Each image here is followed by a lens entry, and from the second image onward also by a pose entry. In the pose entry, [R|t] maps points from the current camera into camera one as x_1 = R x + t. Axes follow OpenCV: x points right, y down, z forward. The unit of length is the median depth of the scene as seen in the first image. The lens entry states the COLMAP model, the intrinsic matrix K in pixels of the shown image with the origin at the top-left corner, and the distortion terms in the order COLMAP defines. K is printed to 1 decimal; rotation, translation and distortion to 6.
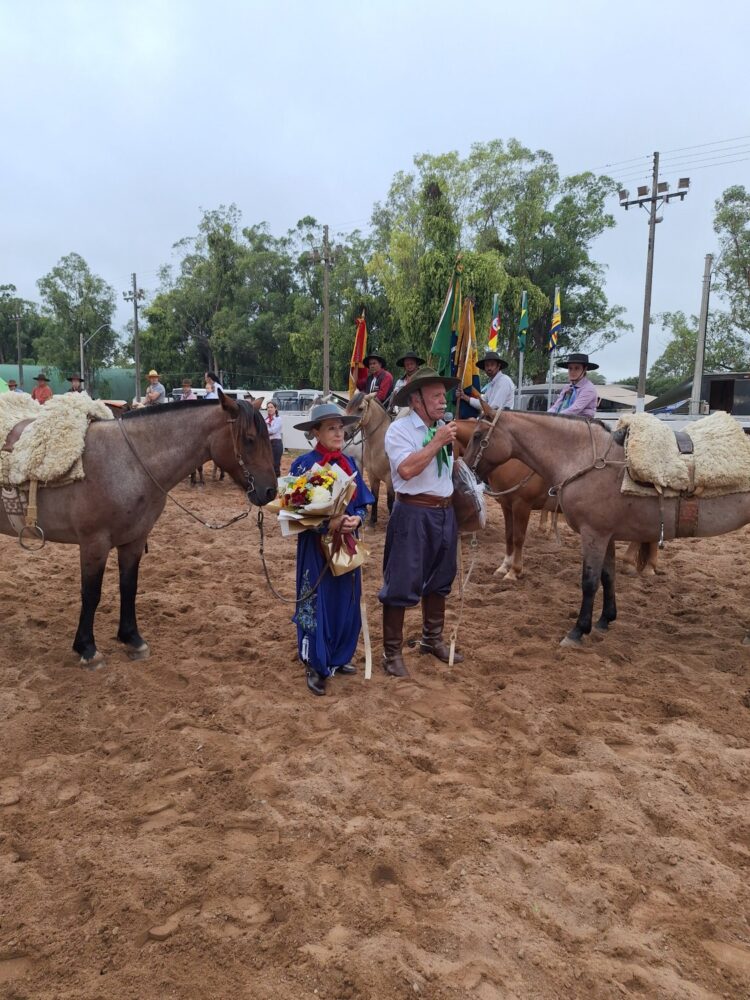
lens RADIAL K [[1318.4, 0, 375.0], [0, 1318.4, 500.0], [0, 0, 1]] dist [0.003238, 0.019456]
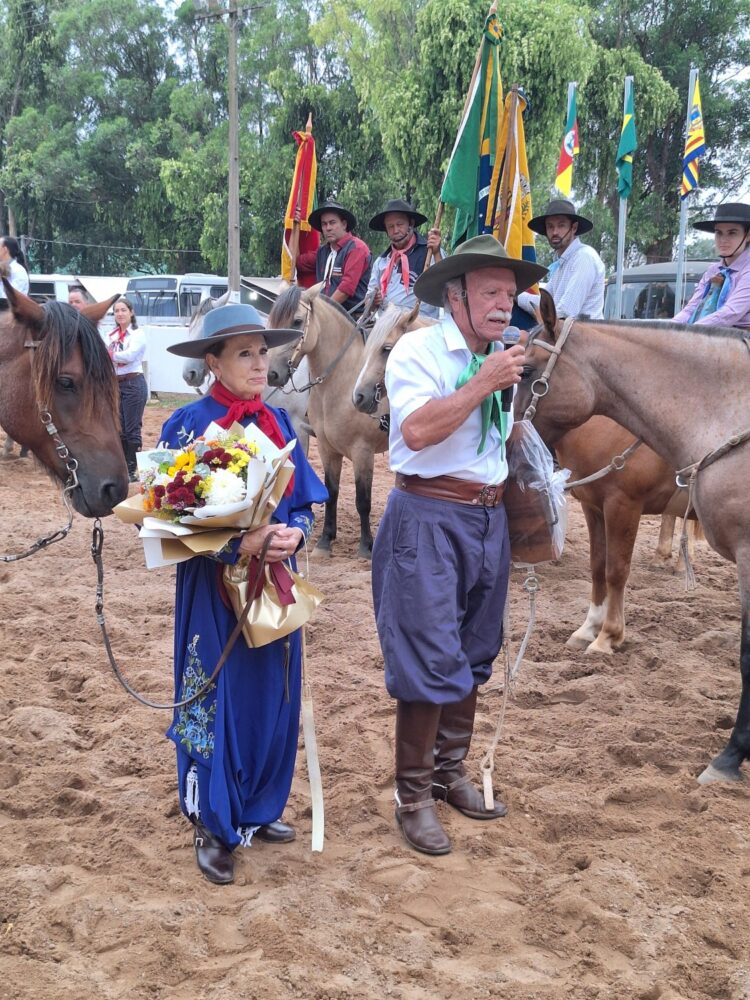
lens RADIAL K [[1318.4, 0, 375.0], [0, 1318.4, 500.0], [0, 0, 1]] dist [0.003238, 0.019456]
pose [[0.999341, -0.001035, 0.036284, -0.001573], [0.002178, 0.999502, -0.031473, 0.017621], [-0.036234, 0.031531, 0.998846, 0.496207]]
